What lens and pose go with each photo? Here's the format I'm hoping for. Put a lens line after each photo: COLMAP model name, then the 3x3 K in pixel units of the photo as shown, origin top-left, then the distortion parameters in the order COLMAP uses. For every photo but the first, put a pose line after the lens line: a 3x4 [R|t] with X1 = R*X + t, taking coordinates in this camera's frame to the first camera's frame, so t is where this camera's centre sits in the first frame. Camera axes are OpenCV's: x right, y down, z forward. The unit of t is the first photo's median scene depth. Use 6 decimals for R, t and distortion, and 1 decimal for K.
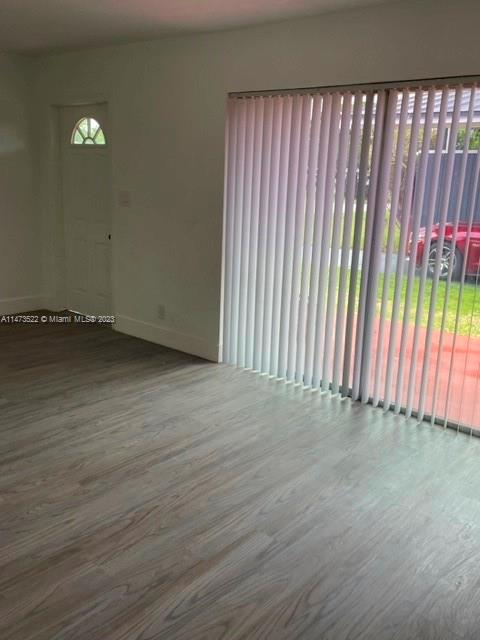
lens RADIAL K [[595.1, 0, 246.3], [0, 595.1, 316.0], [0, 0, 1]] dist [0.112546, -0.145008]
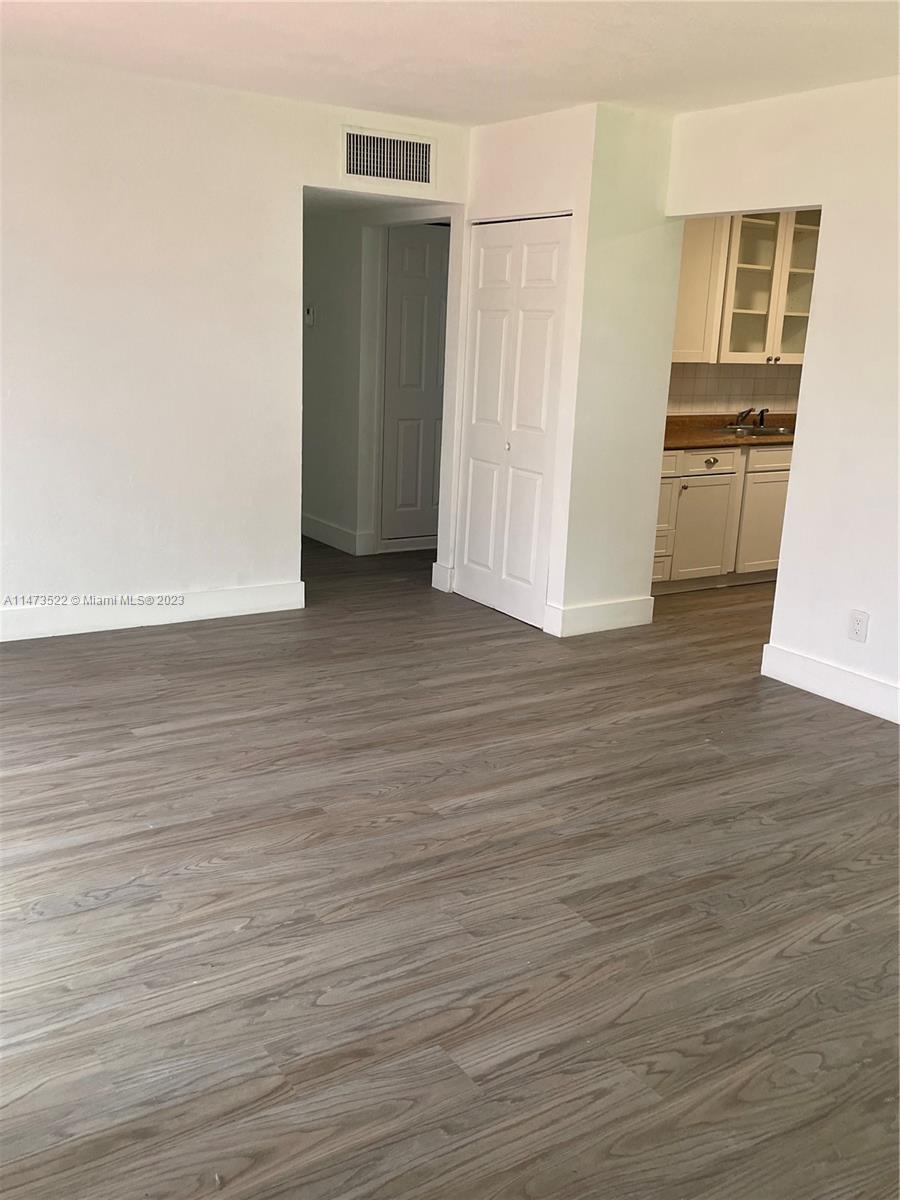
lens RADIAL K [[1106.1, 0, 450.0], [0, 1106.1, 600.0], [0, 0, 1]] dist [0.111064, -0.144711]
pose [[-0.954191, -0.151314, 0.258115, -0.599319], [-0.015231, 0.886138, 0.463172, -0.420593], [-0.298810, 0.438023, -0.847849, 1.649845]]
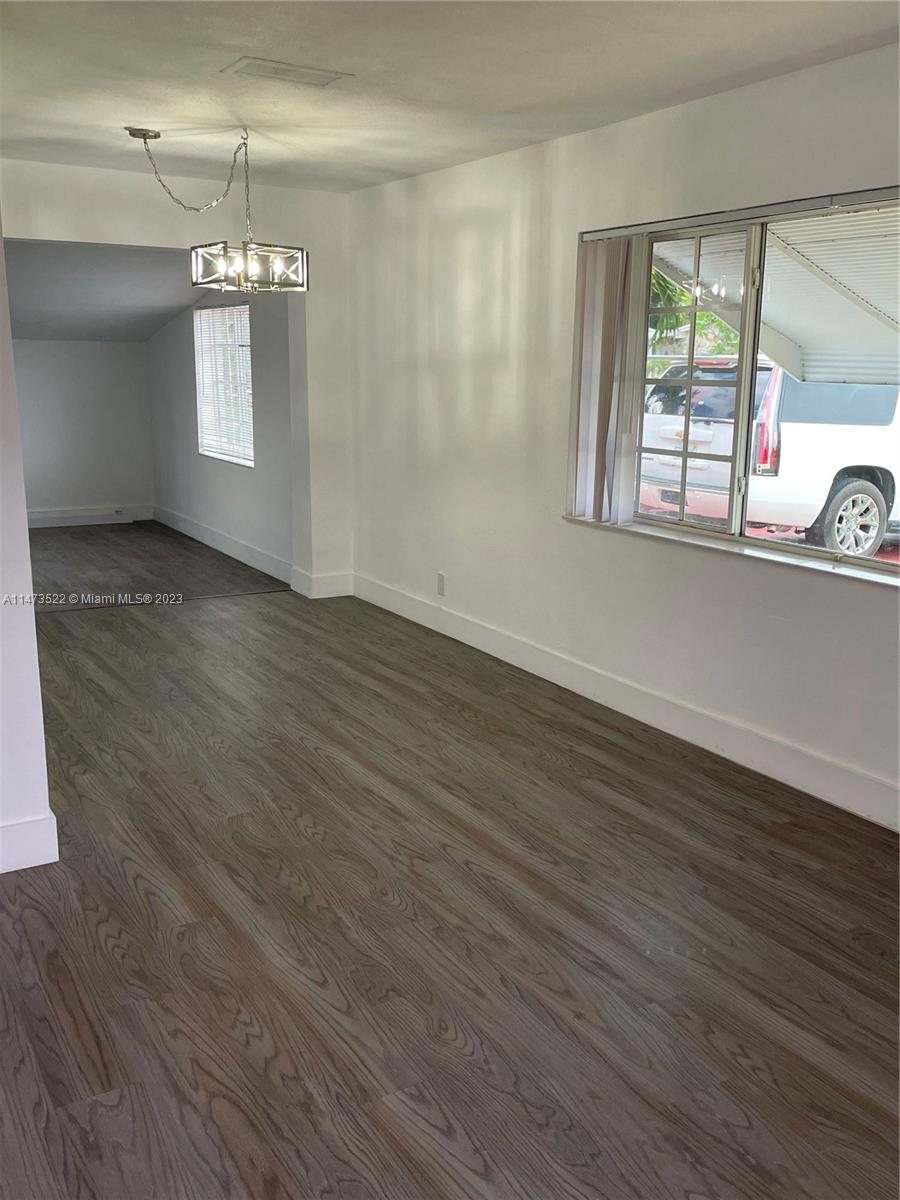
lens RADIAL K [[1115.3, 0, 463.4], [0, 1115.3, 602.4], [0, 0, 1]] dist [0.115617, -0.172780]
pose [[-0.319289, 0.158364, -0.934331, -0.096599], [-0.247171, 0.937895, 0.243434, -0.260885], [0.914856, 0.308666, -0.260317, 1.033528]]
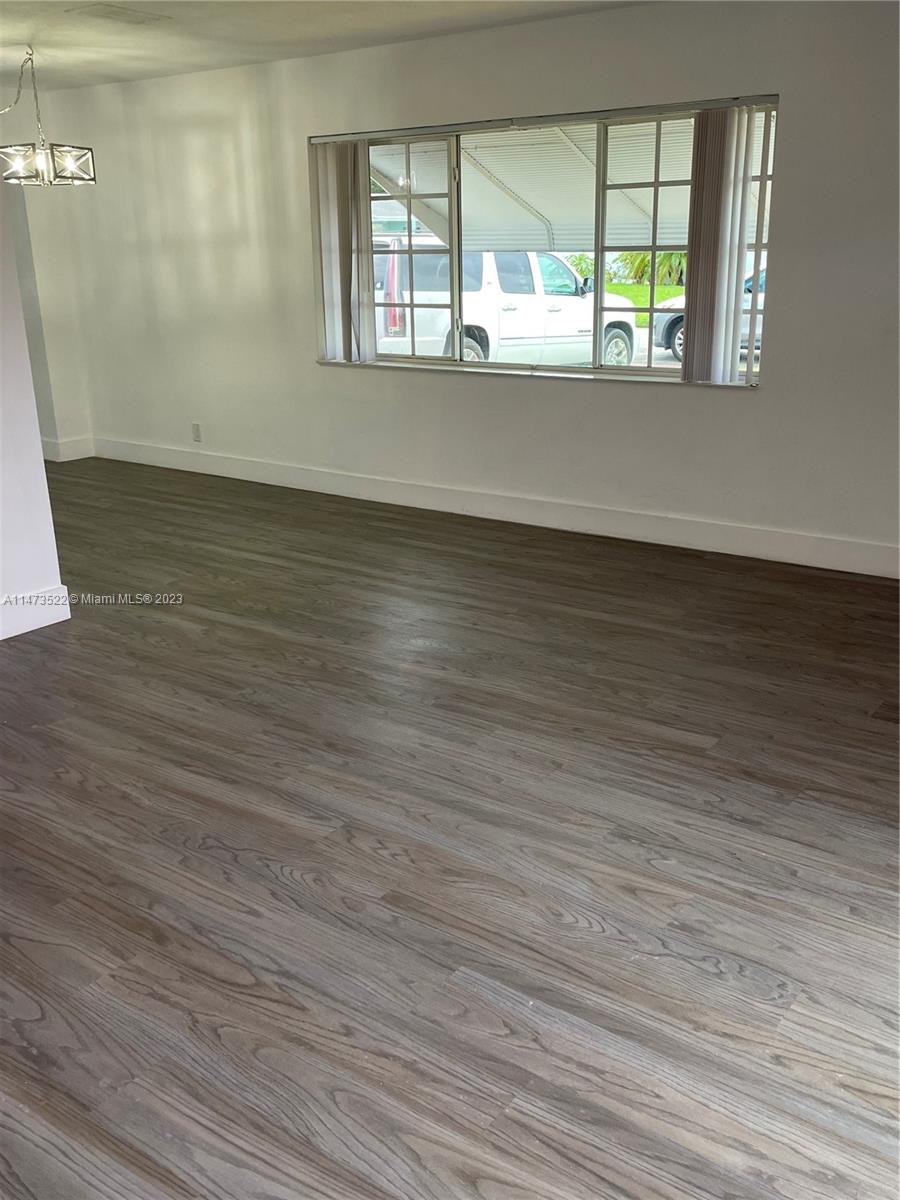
lens RADIAL K [[1115.9, 0, 453.2], [0, 1115.9, 597.8], [0, 0, 1]] dist [0.110328, -0.148878]
pose [[0.071719, 0.260921, -0.962692, 0.489374], [-0.214235, 0.946681, 0.240622, -0.165447], [0.974146, 0.188985, 0.123793, 0.786432]]
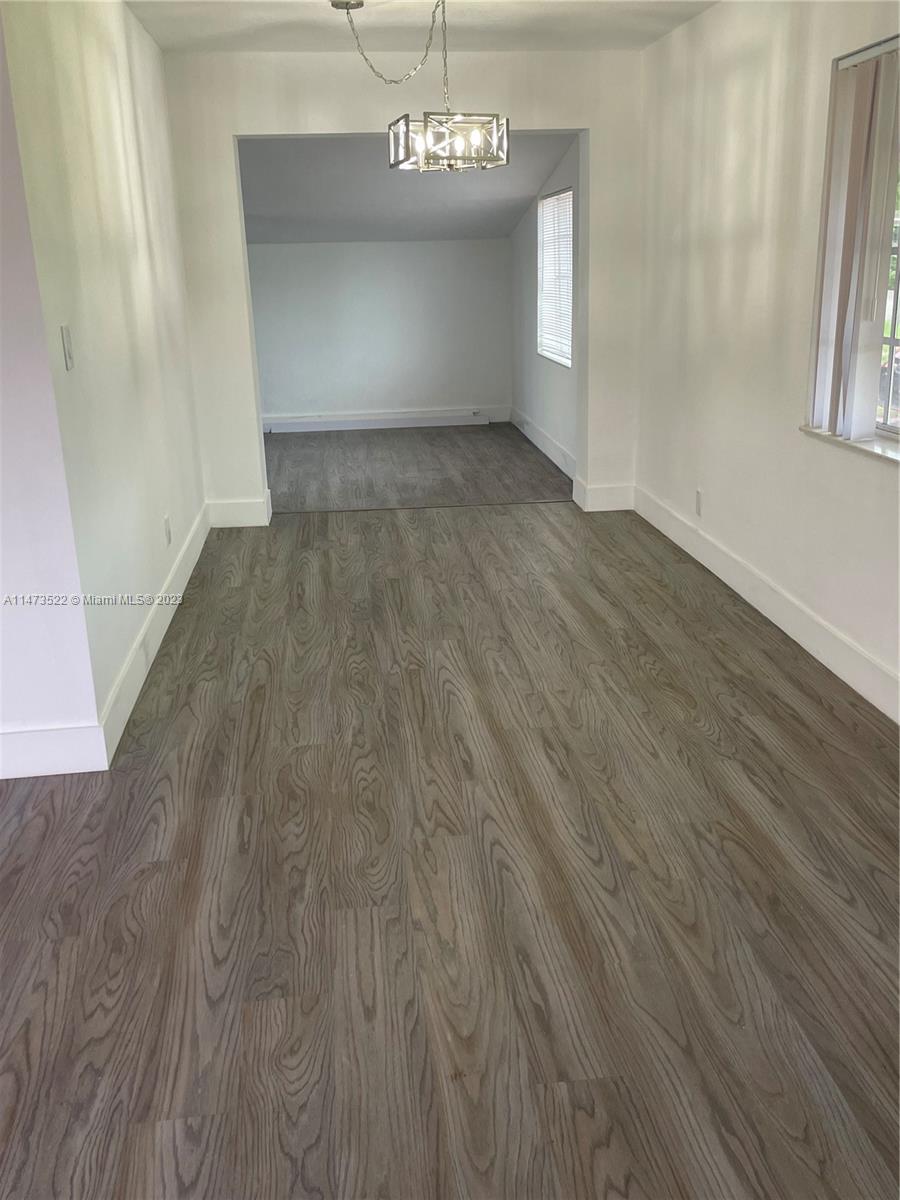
lens RADIAL K [[1117.1, 0, 461.1], [0, 1117.1, 579.0], [0, 0, 1]] dist [0.111095, -0.145233]
pose [[-0.680387, 0.179896, -0.710430, -0.431778], [-0.172422, 0.902896, 0.393764, -0.308024], [0.712281, 0.390406, -0.583301, 1.253143]]
